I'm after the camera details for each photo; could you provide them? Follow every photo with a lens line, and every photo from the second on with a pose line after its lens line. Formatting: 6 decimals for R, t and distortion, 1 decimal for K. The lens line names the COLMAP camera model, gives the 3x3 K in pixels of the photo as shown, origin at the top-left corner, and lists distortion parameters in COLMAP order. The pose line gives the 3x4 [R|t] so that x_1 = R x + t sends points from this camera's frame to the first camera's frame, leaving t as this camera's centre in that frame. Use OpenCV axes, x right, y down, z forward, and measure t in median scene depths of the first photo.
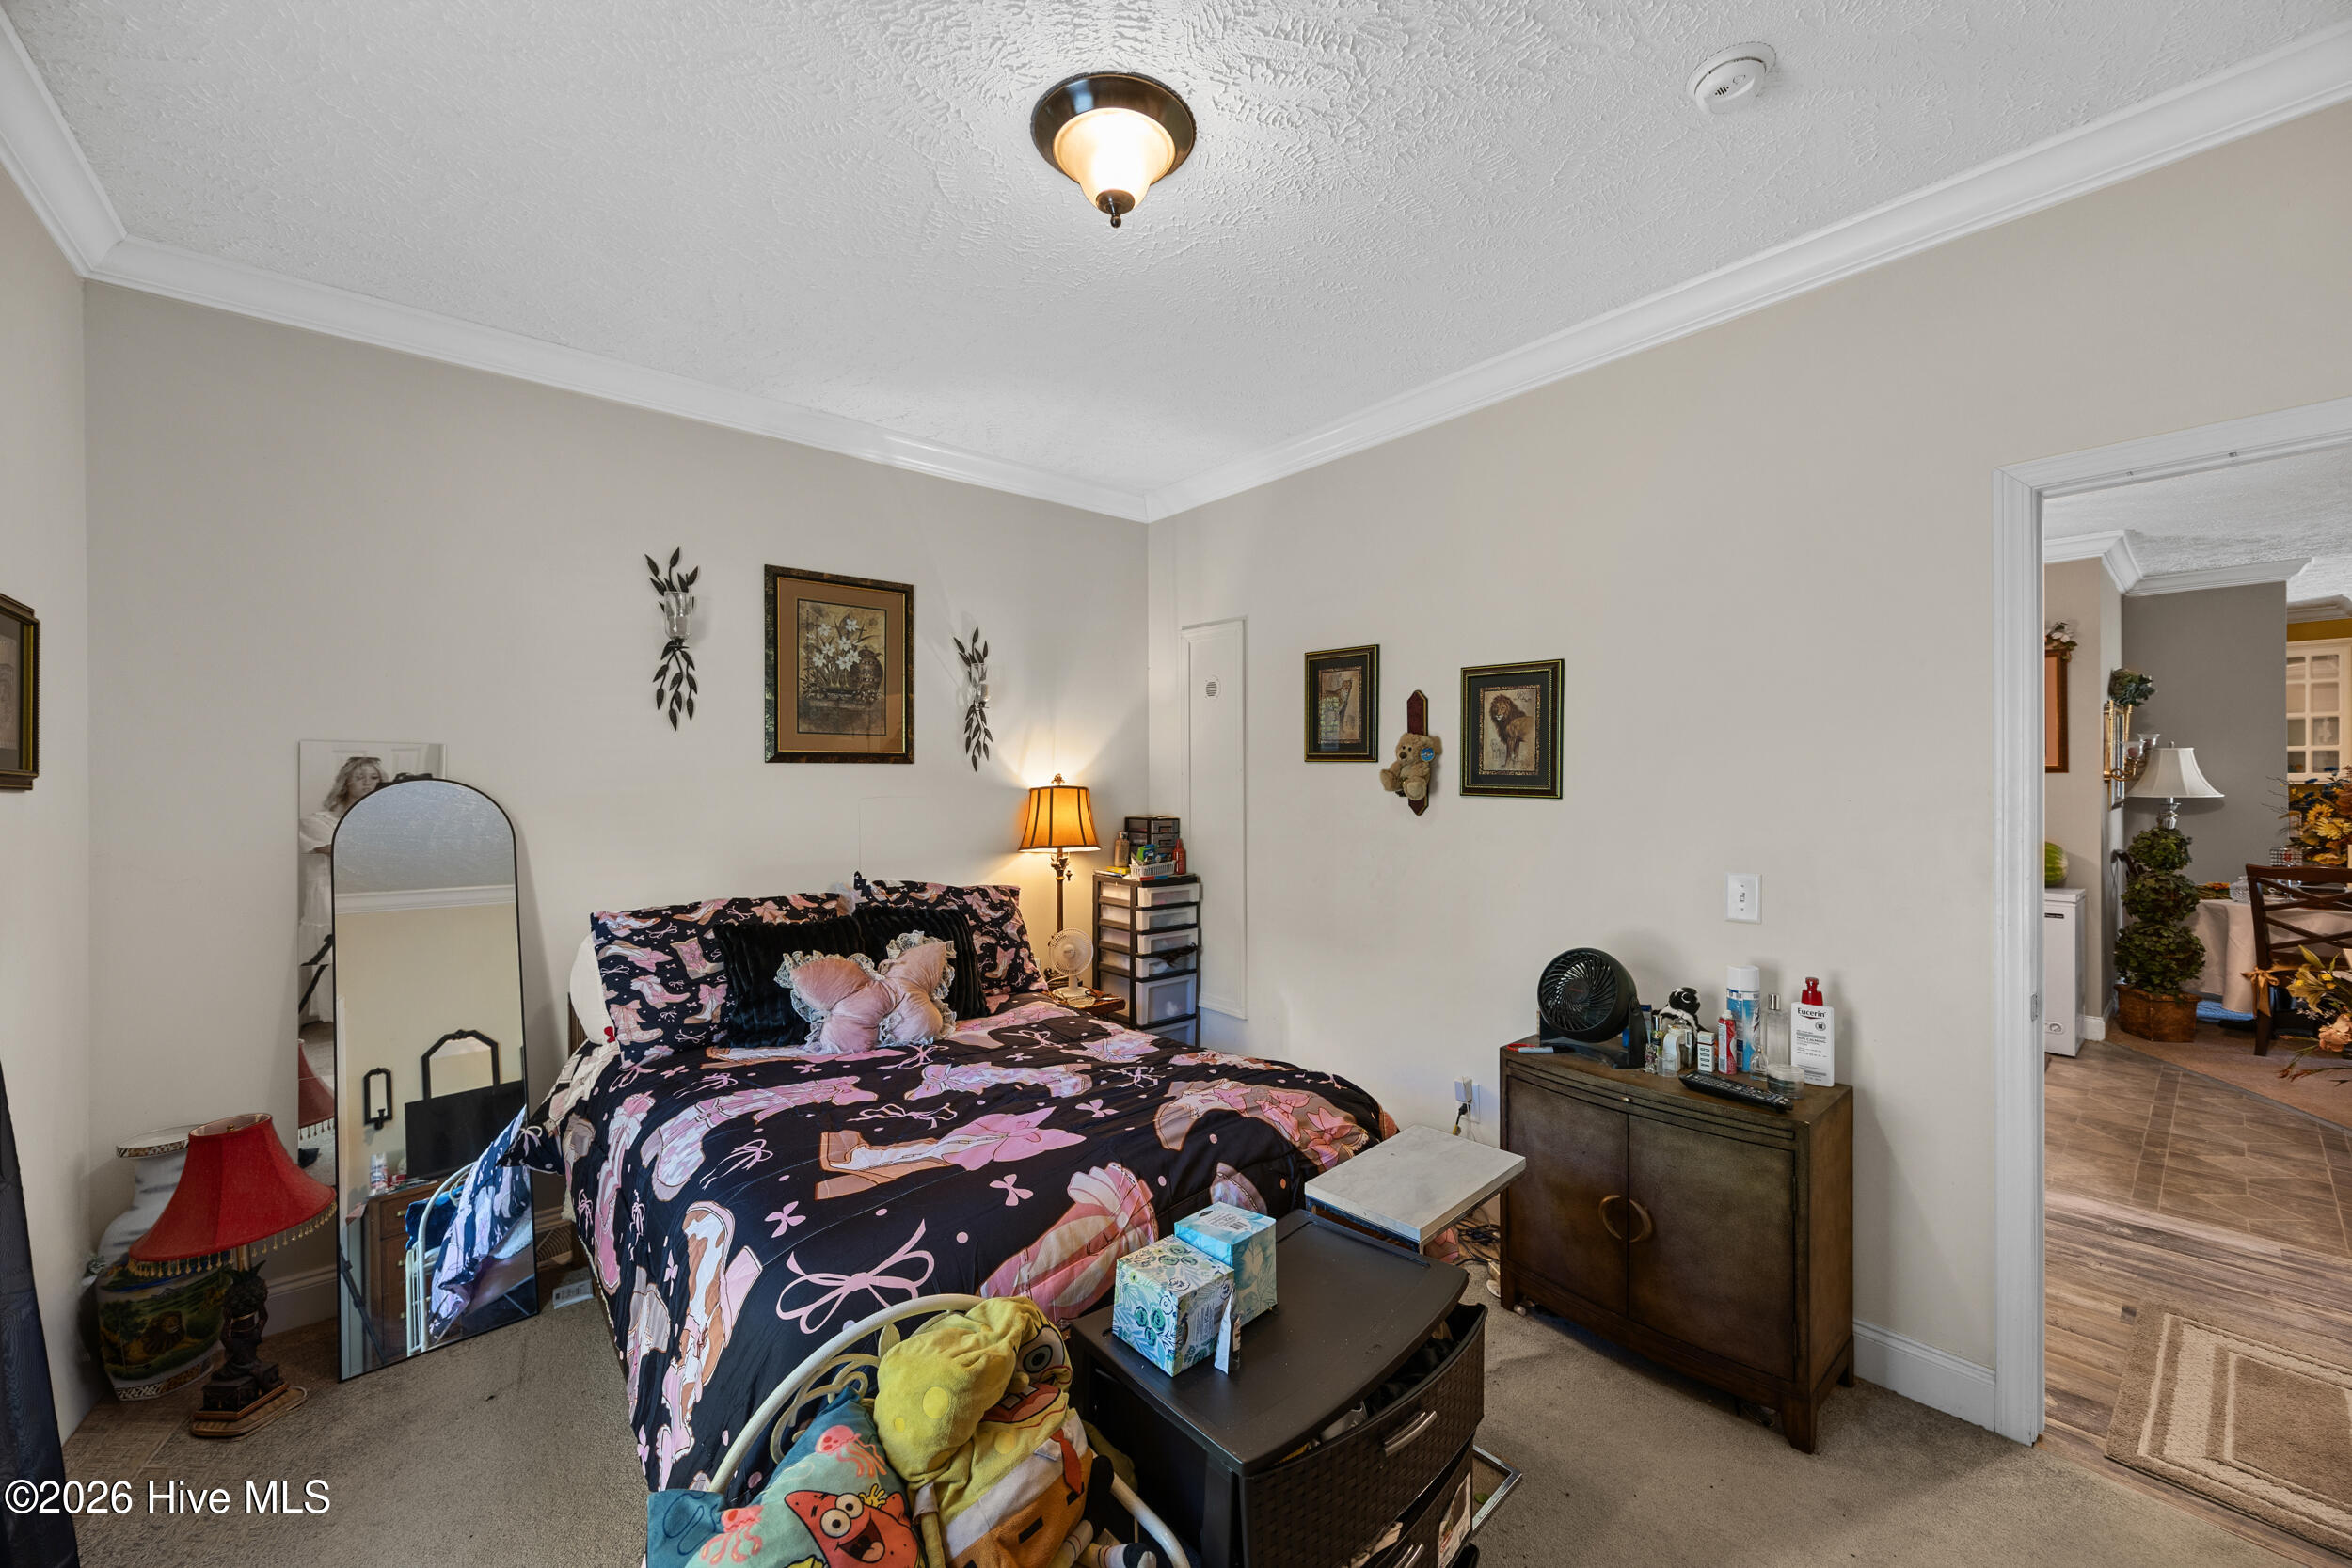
lens RADIAL K [[896.6, 0, 1176.9], [0, 896.6, 783.4], [0, 0, 1]] dist [-0.007016, 0.000004]
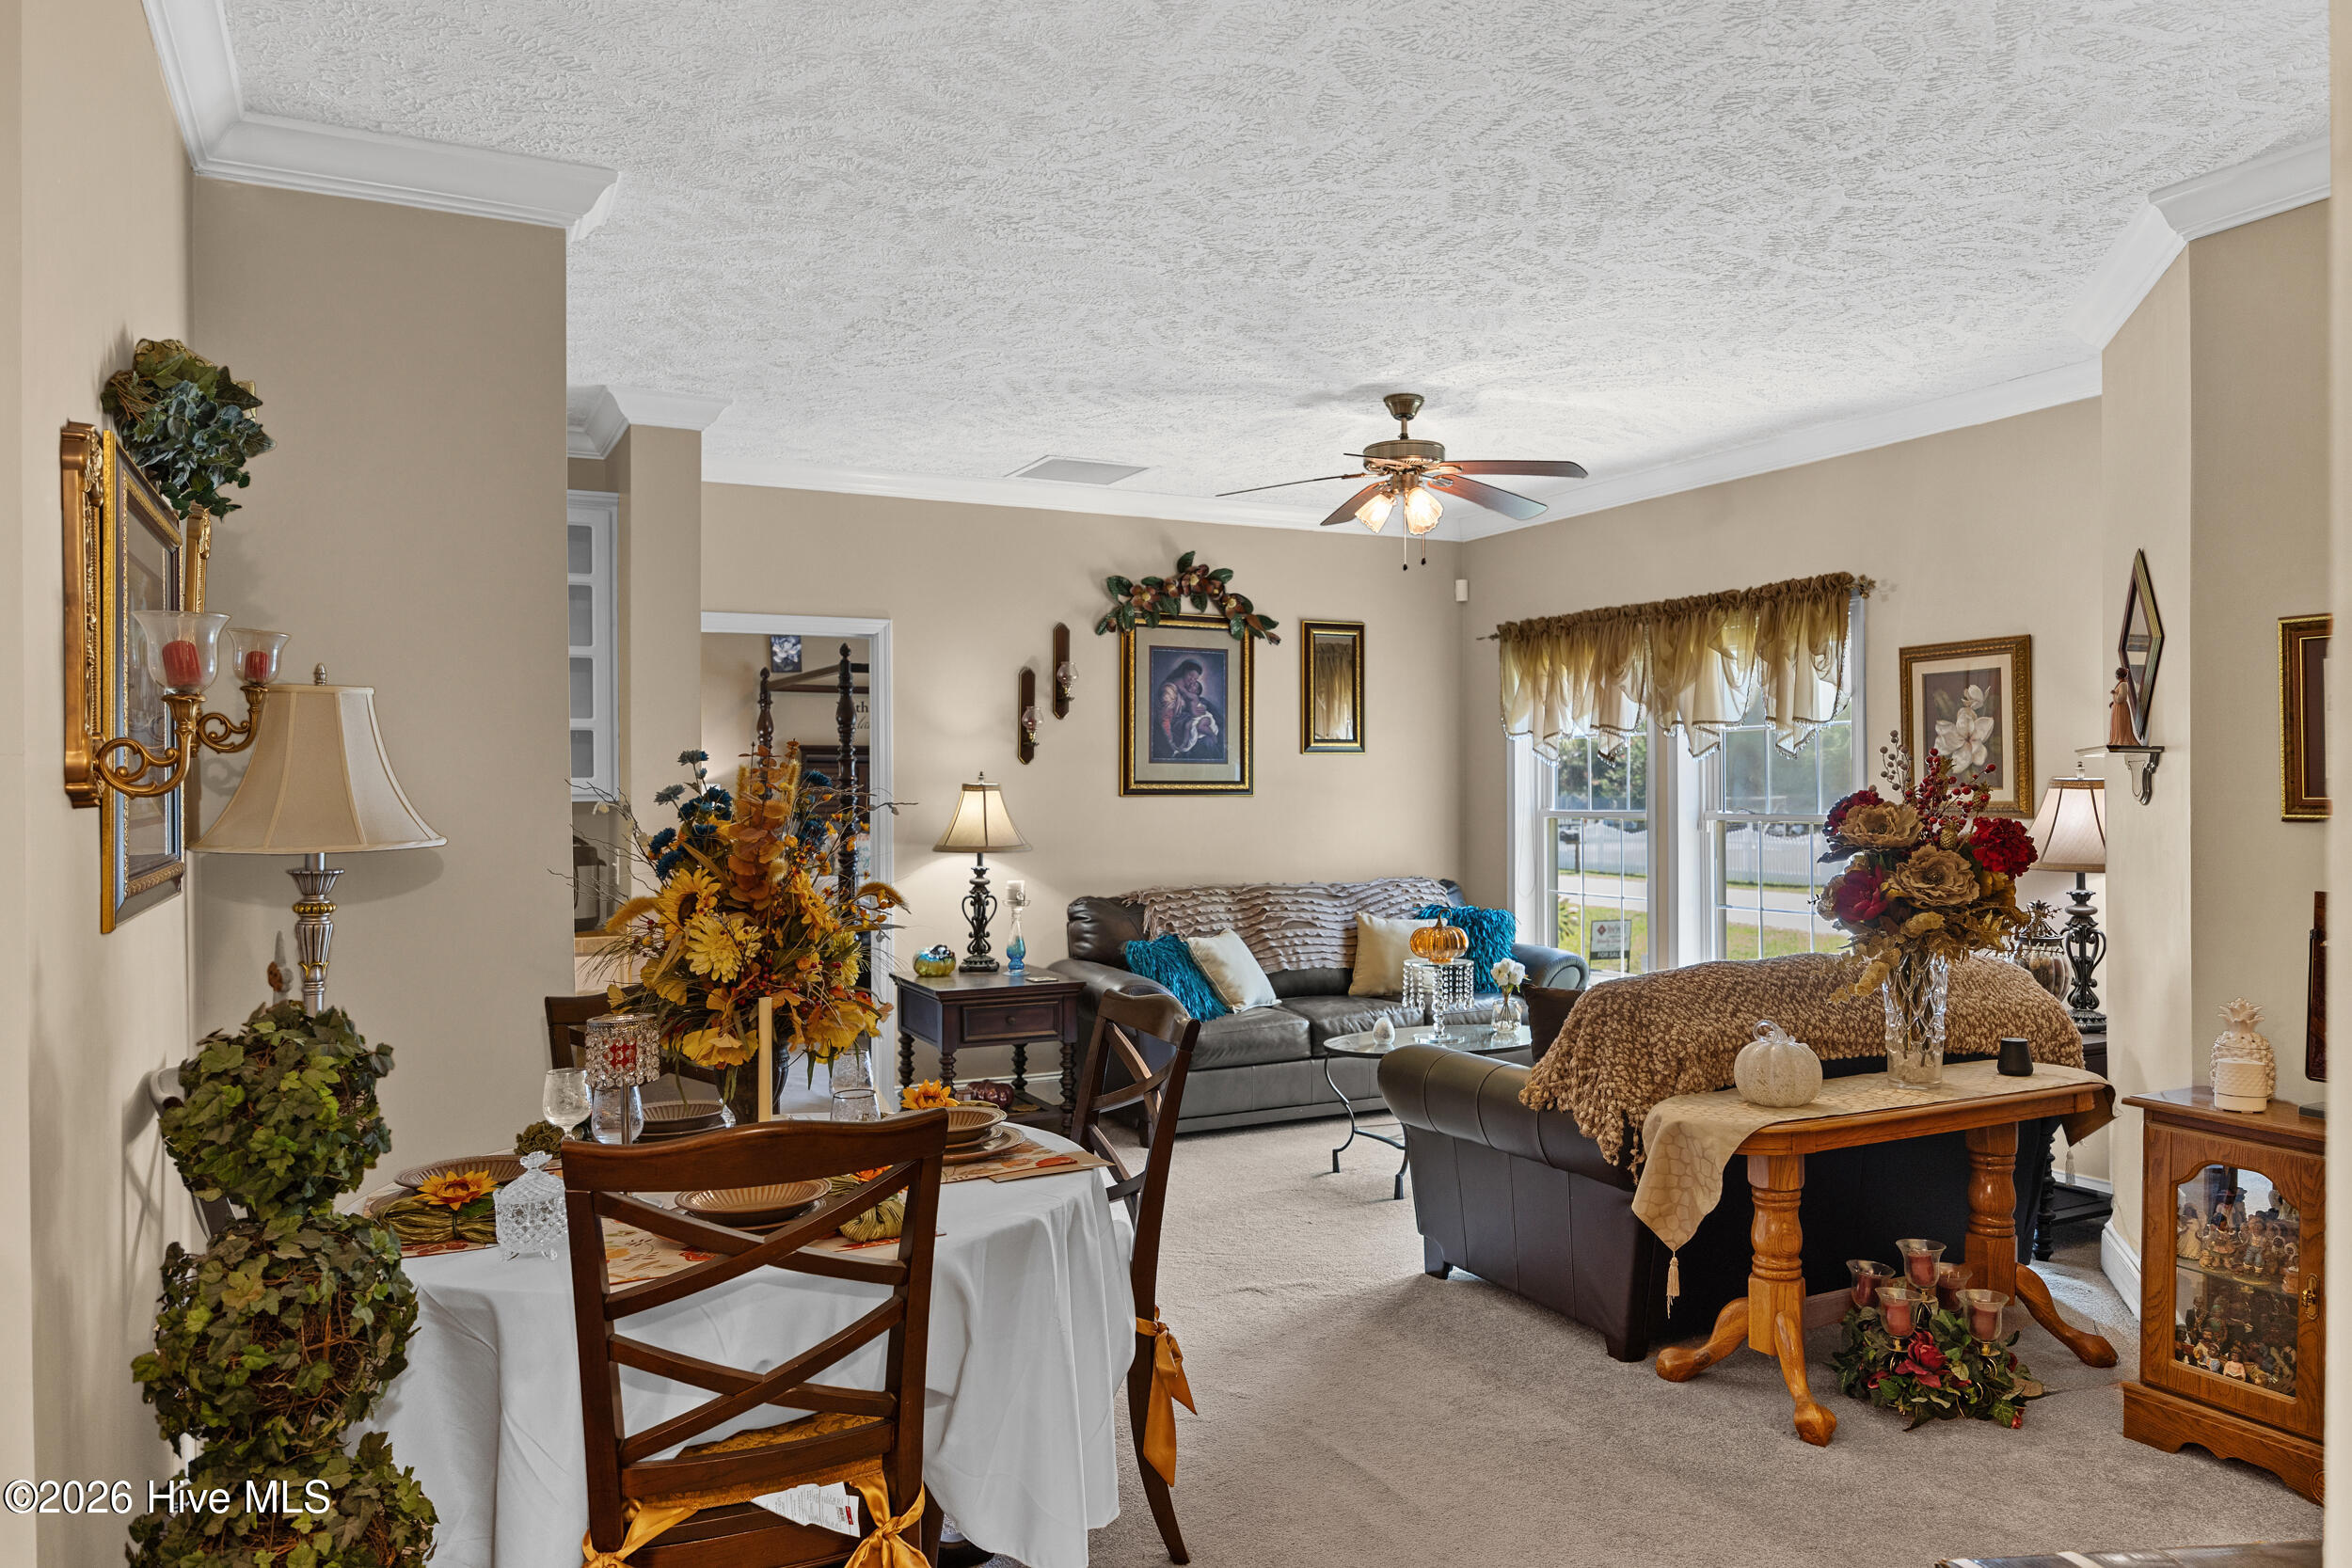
lens RADIAL K [[1579.3, 0, 1181.1], [0, 1579.3, 782.5], [0, 0, 1]] dist [-0.001839, 0.000778]
pose [[0.226968, 0.005565, 0.973886, 0.791335], [0.005982, 0.999957, -0.007108, -0.001760], [-0.973884, 0.007439, 0.226925, 0.708194]]
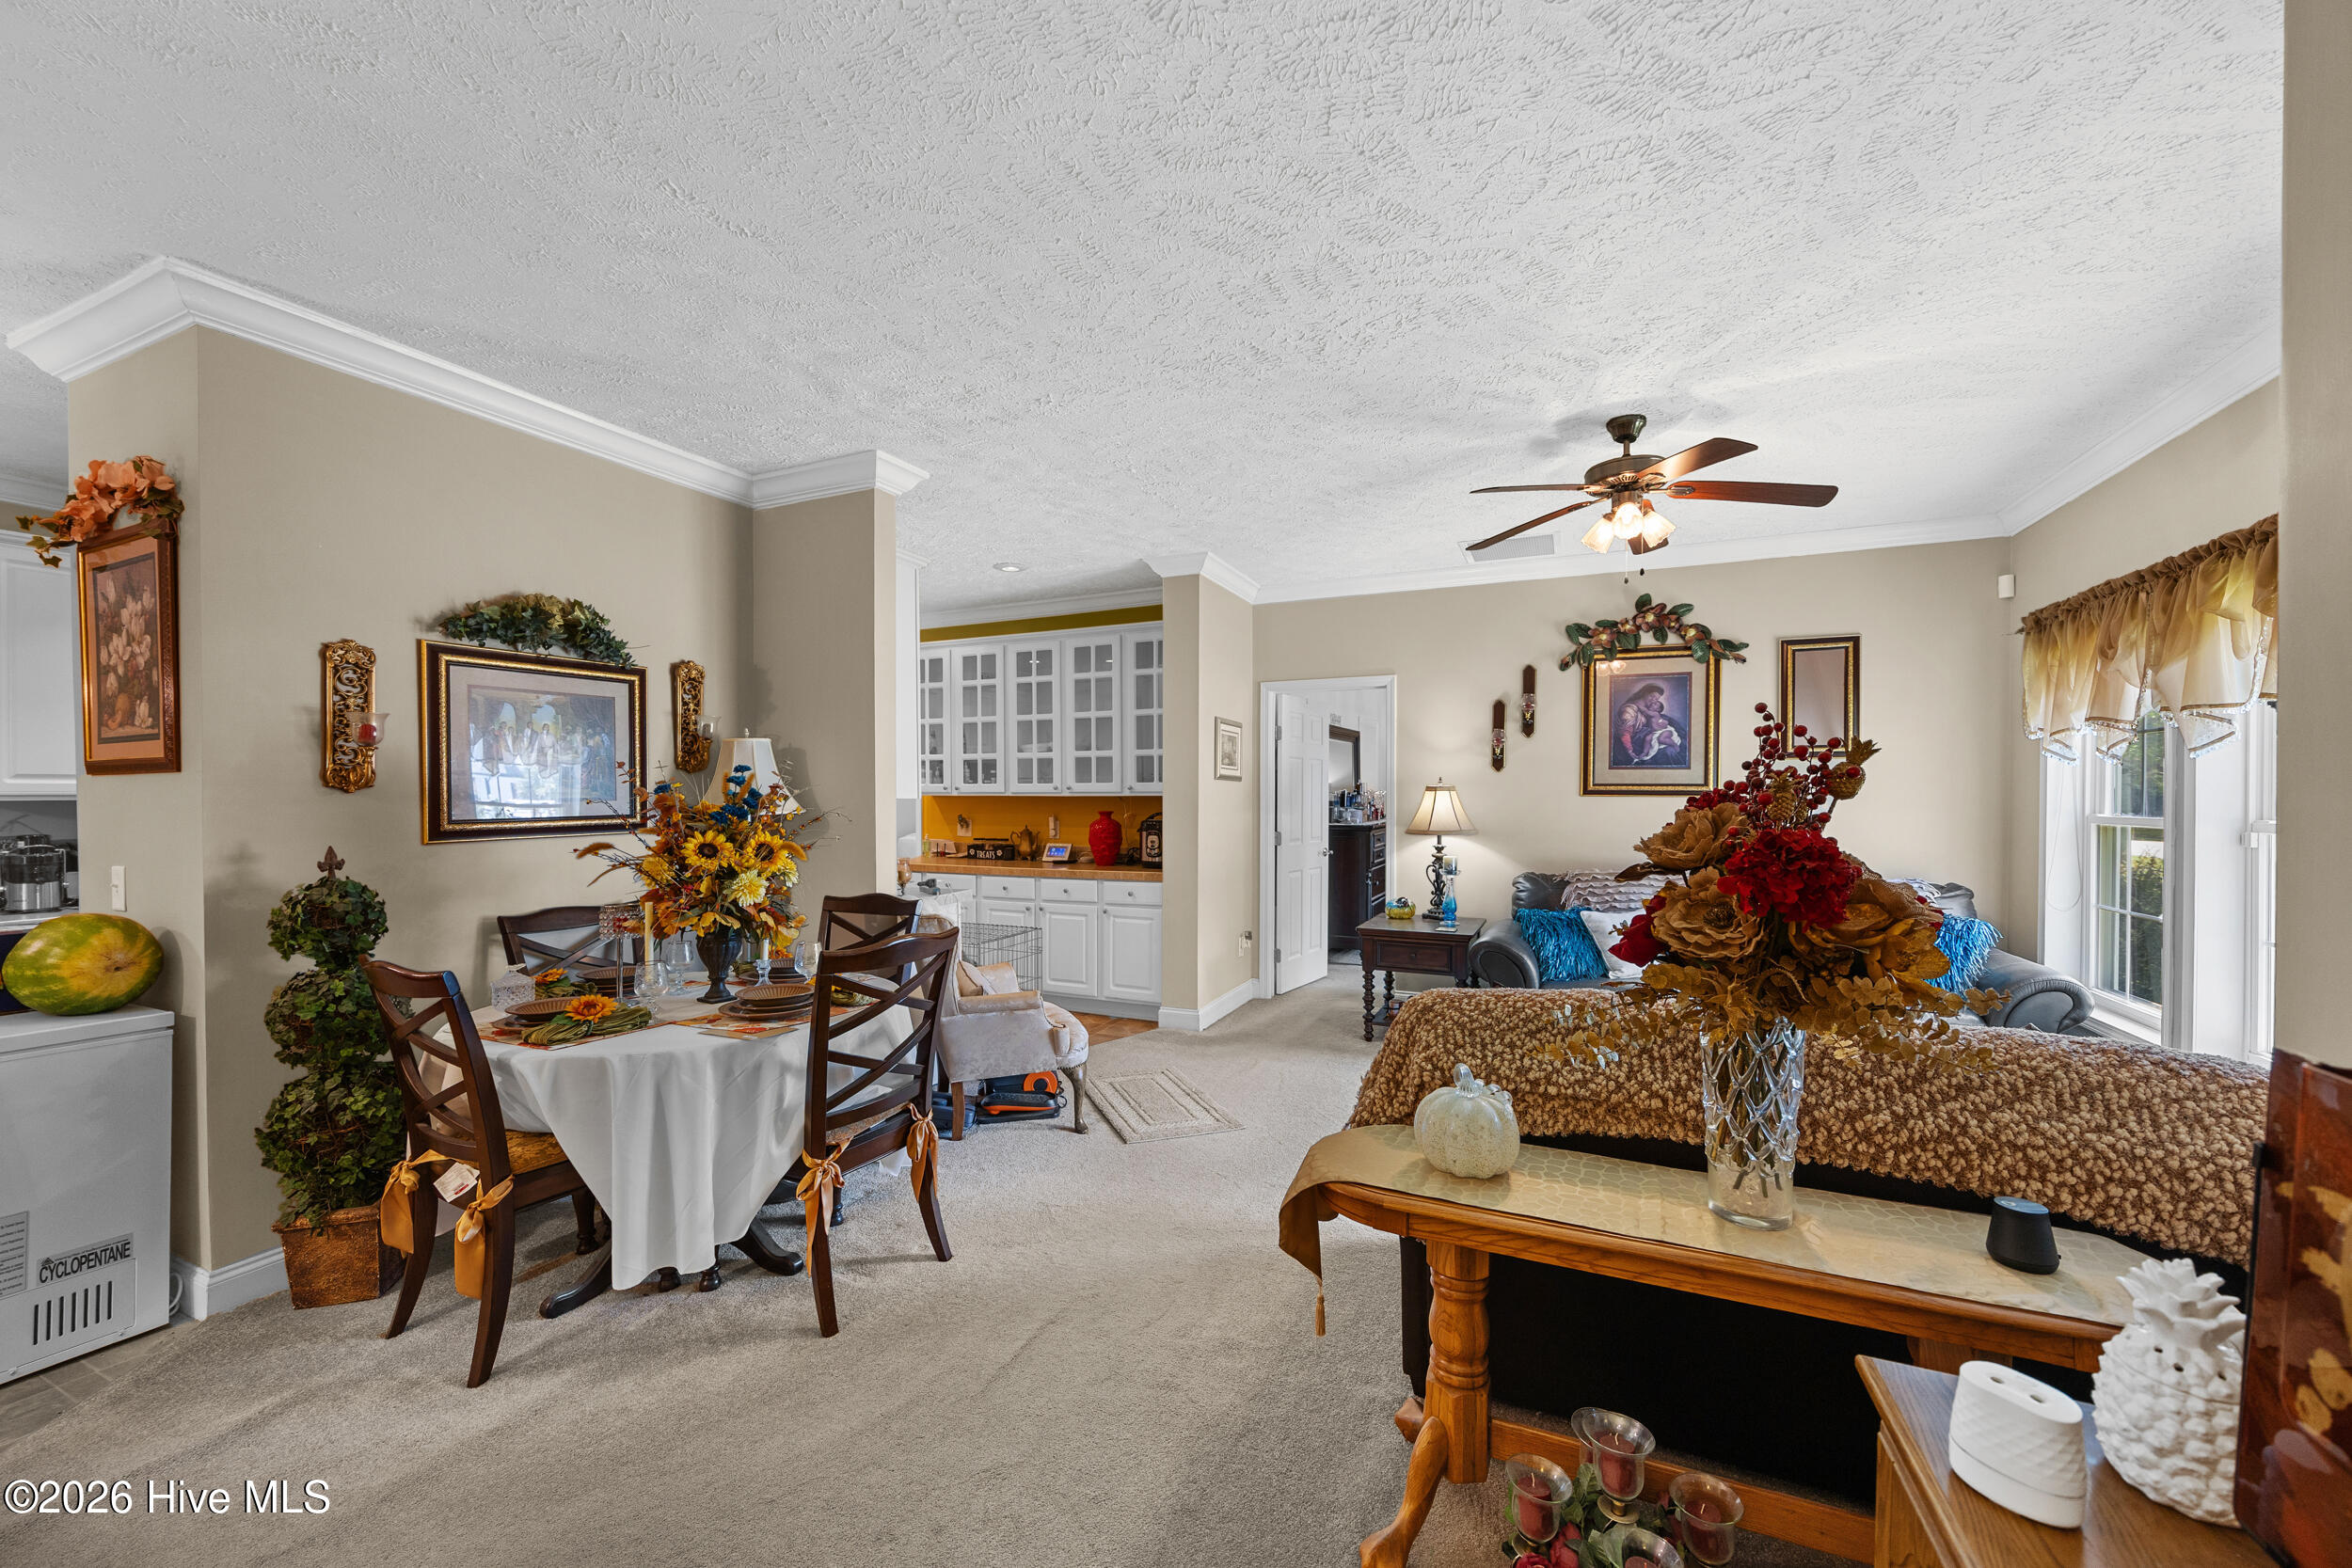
lens RADIAL K [[896.6, 0, 1178.1], [0, 896.6, 799.9], [0, 0, 1]] dist [-0.007016, 0.000004]
pose [[0.900542, 0.000408, 0.434769, 1.325946], [-0.002609, 0.999987, 0.004466, 0.001549], [-0.434762, -0.005157, 0.900531, 0.341300]]
